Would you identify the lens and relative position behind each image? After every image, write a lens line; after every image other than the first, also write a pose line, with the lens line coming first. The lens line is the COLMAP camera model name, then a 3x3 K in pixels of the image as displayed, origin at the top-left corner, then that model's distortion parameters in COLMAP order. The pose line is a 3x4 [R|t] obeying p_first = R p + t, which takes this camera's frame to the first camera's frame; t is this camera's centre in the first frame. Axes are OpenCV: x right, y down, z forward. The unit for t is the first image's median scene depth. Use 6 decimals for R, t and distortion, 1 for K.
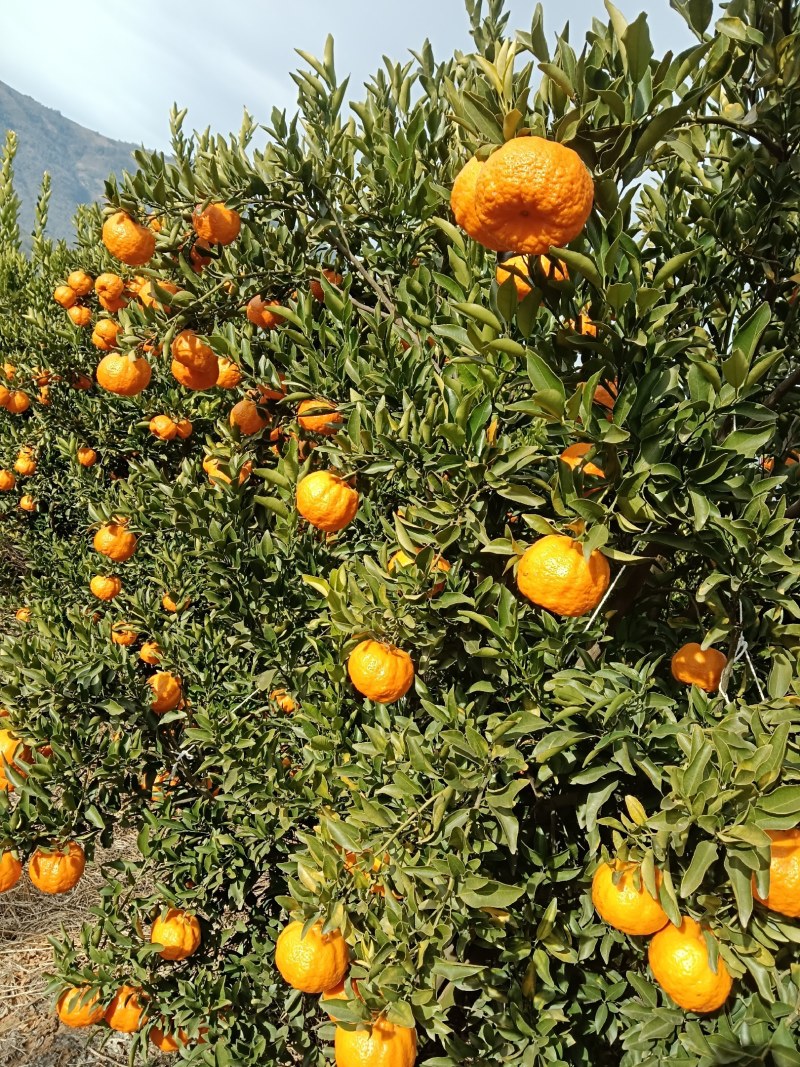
lens RADIAL K [[857.0, 0, 400.0], [0, 857.0, 533.5], [0, 0, 1]] dist [0.063502, -0.161172]
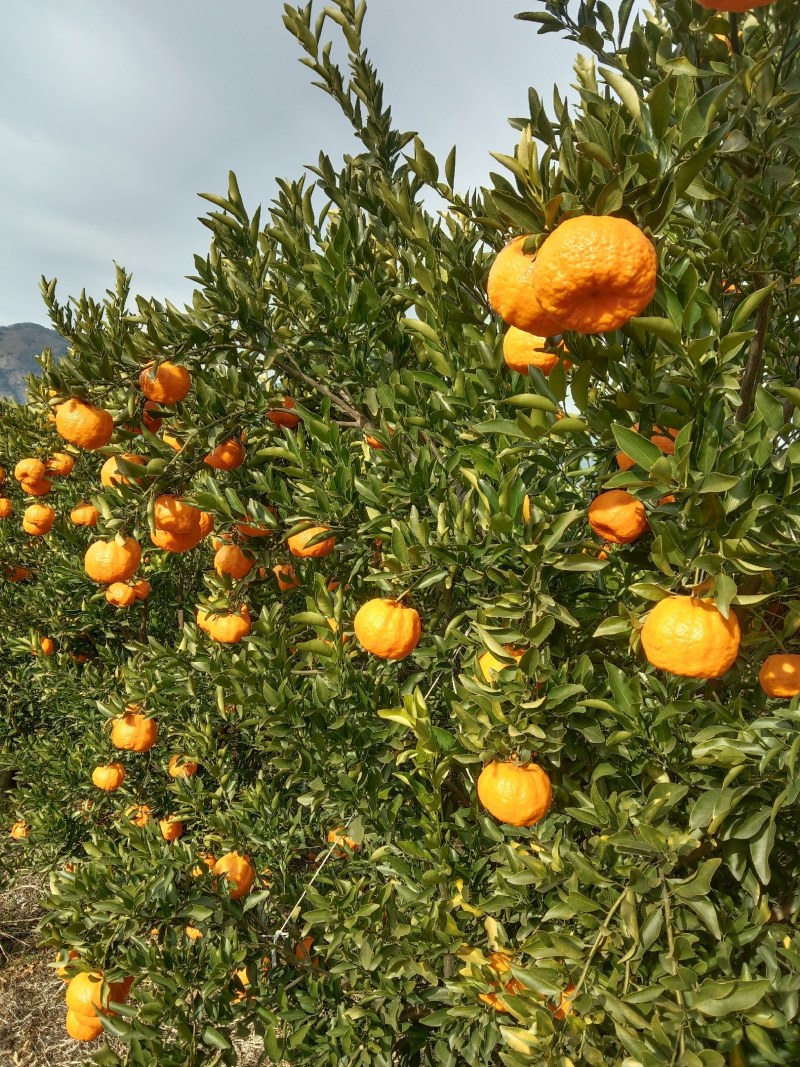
lens RADIAL K [[857.0, 0, 400.0], [0, 857.0, 533.5], [0, 0, 1]] dist [0.063502, -0.161172]
pose [[0.952888, -0.287733, 0.095992, -0.104235], [0.295140, 0.952540, -0.074564, -0.049970], [-0.069981, 0.099382, 0.992585, 0.042077]]
